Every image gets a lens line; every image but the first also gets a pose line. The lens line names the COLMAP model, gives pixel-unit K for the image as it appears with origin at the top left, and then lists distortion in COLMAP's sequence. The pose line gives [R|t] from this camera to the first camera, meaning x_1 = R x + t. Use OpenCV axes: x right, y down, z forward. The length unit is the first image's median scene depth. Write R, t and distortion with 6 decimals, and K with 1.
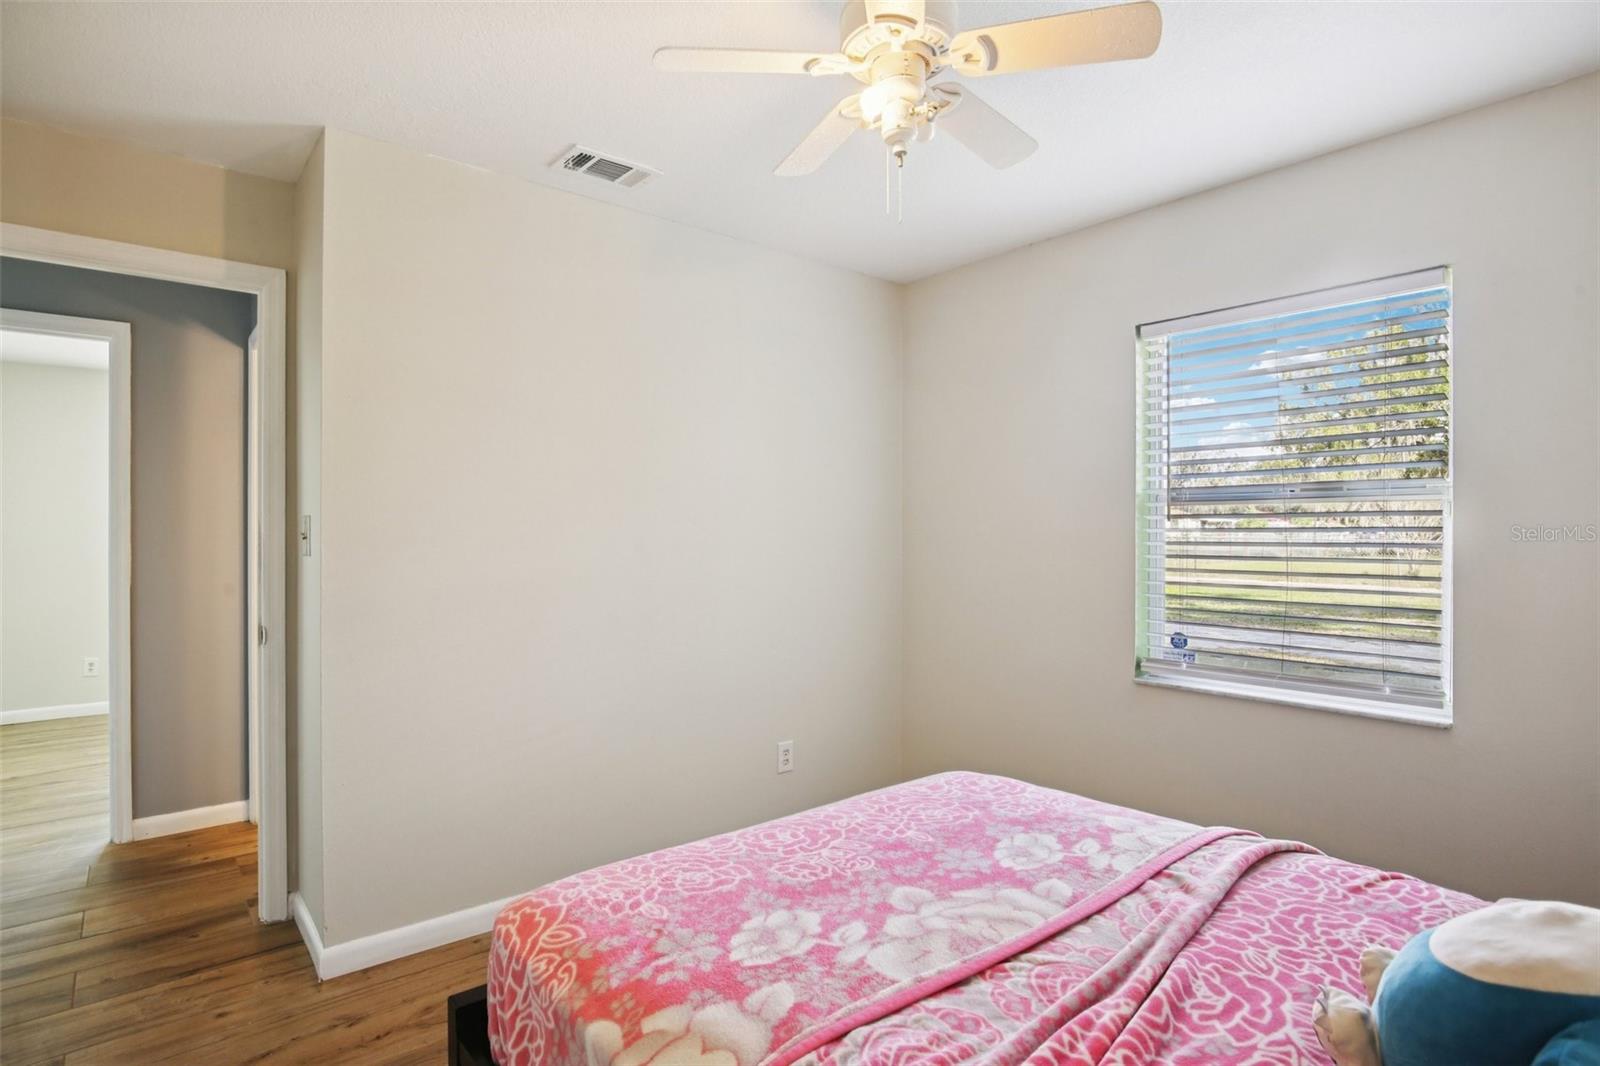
lens RADIAL K [[830.9, 0, 765.6], [0, 830.9, 540.9], [0, 0, 1]] dist [0.003776, -0.001817]
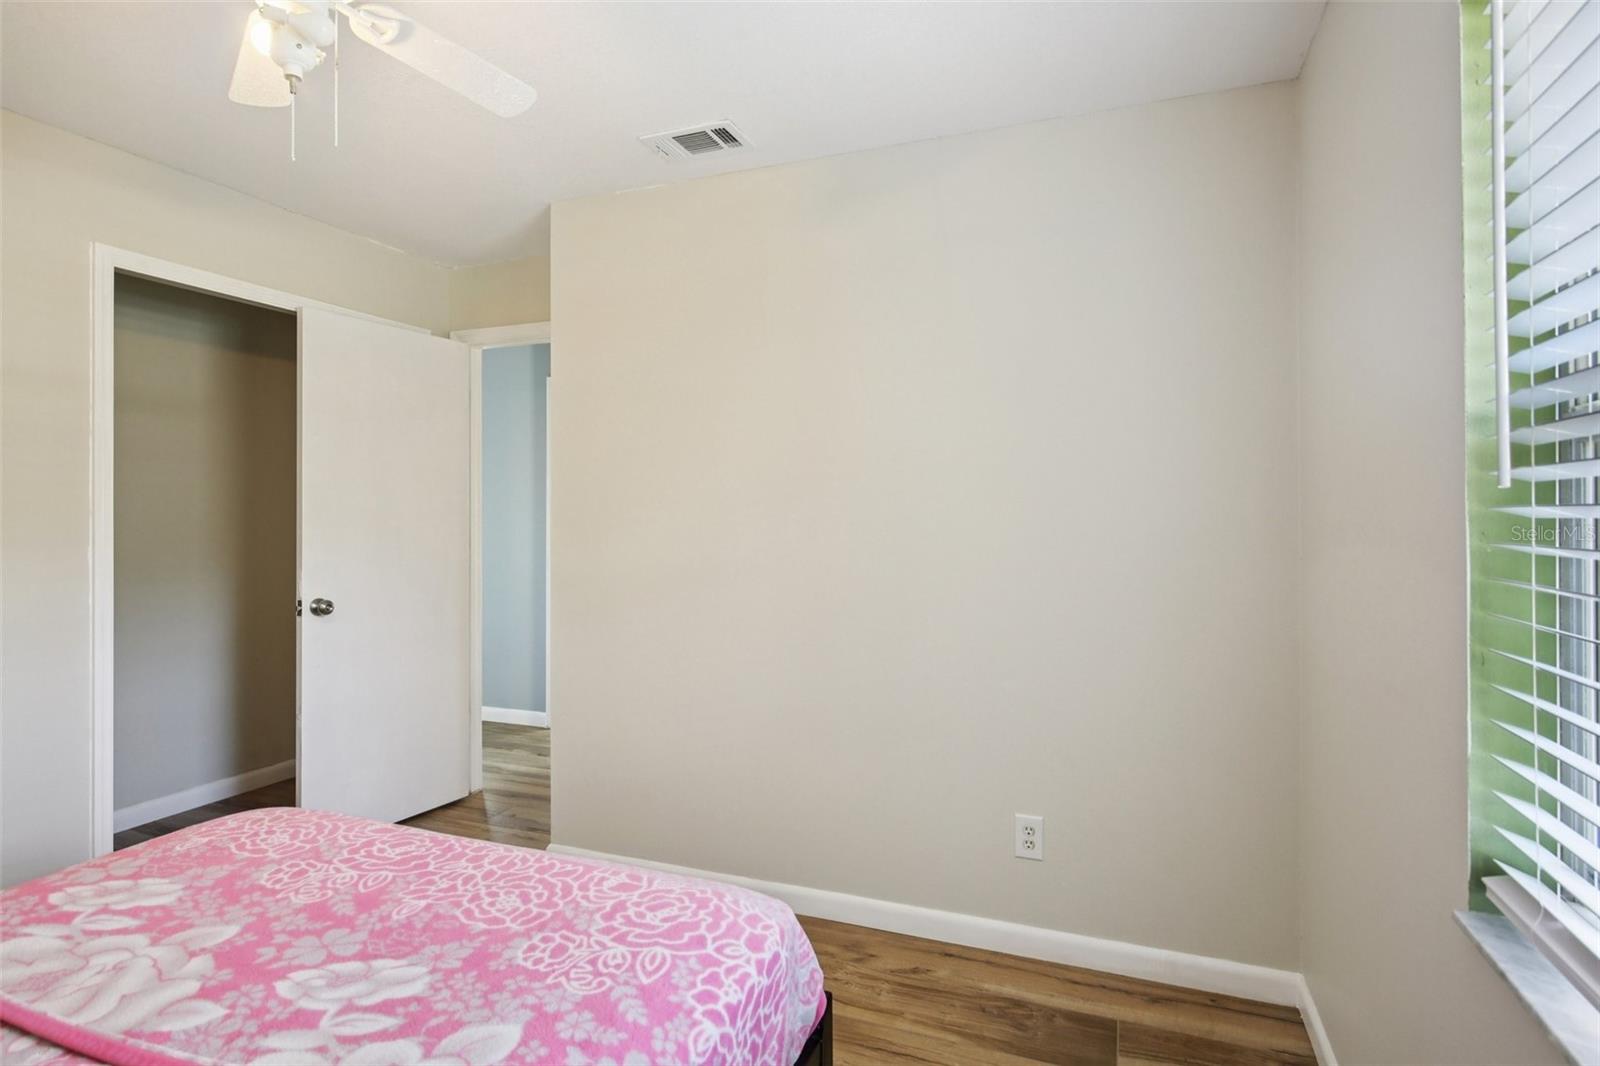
lens RADIAL K [[830.9, 0, 792.9], [0, 830.9, 521.9], [0, 0, 1]] dist [0.003776, -0.001817]
pose [[0.482297, 0.000187, -0.876008, 1.127004], [-0.003669, 0.999992, -0.001807, -0.006015], [0.876000, 0.004086, 0.482294, 1.019854]]
